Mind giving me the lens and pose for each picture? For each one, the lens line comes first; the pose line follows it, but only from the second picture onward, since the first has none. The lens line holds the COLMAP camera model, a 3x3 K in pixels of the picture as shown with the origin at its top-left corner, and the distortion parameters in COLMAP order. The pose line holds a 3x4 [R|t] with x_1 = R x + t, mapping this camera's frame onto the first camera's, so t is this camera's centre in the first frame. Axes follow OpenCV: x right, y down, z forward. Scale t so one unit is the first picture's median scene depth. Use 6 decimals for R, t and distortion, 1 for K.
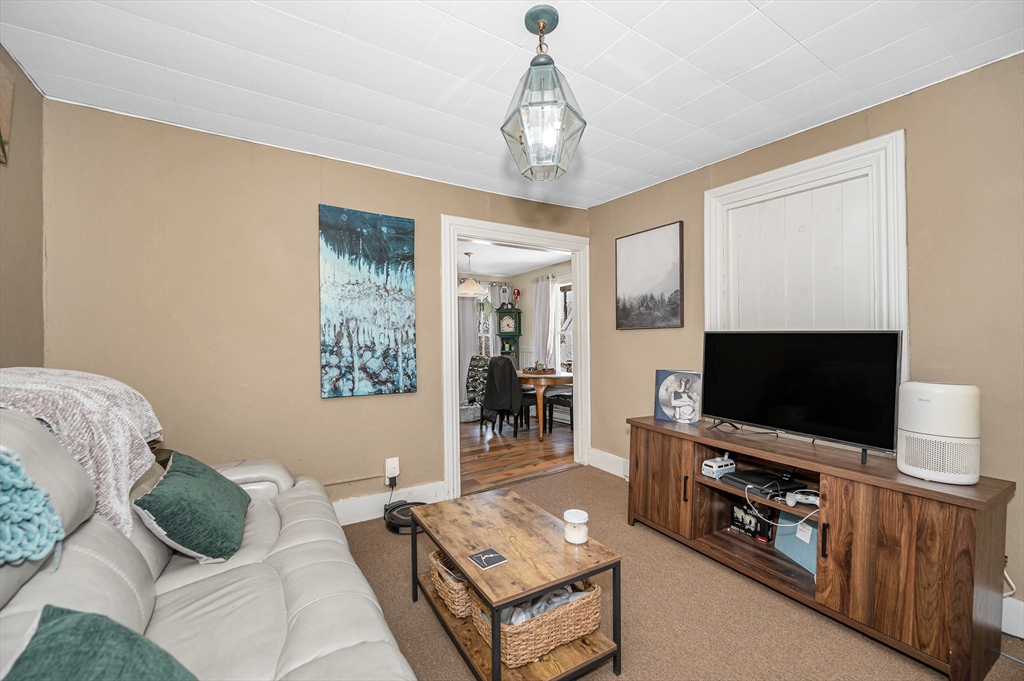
lens RADIAL K [[423.3, 0, 514.3], [0, 423.3, 339.5], [0, 0, 1]] dist [-0.000537, -0.000032]
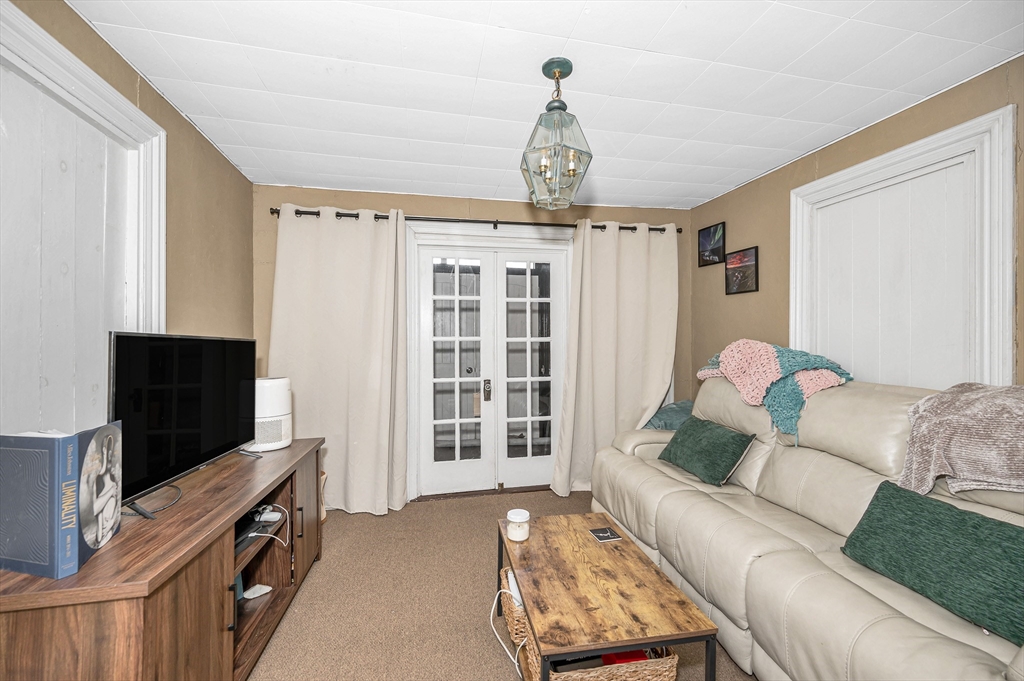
lens RADIAL K [[423.3, 0, 515.6], [0, 423.3, 343.8], [0, 0, 1]] dist [-0.000537, -0.000032]
pose [[-0.937693, -0.009979, 0.347323, -0.189424], [-0.011849, 0.999924, -0.003261, -0.010950], [-0.347264, -0.007173, -0.937740, 1.772555]]
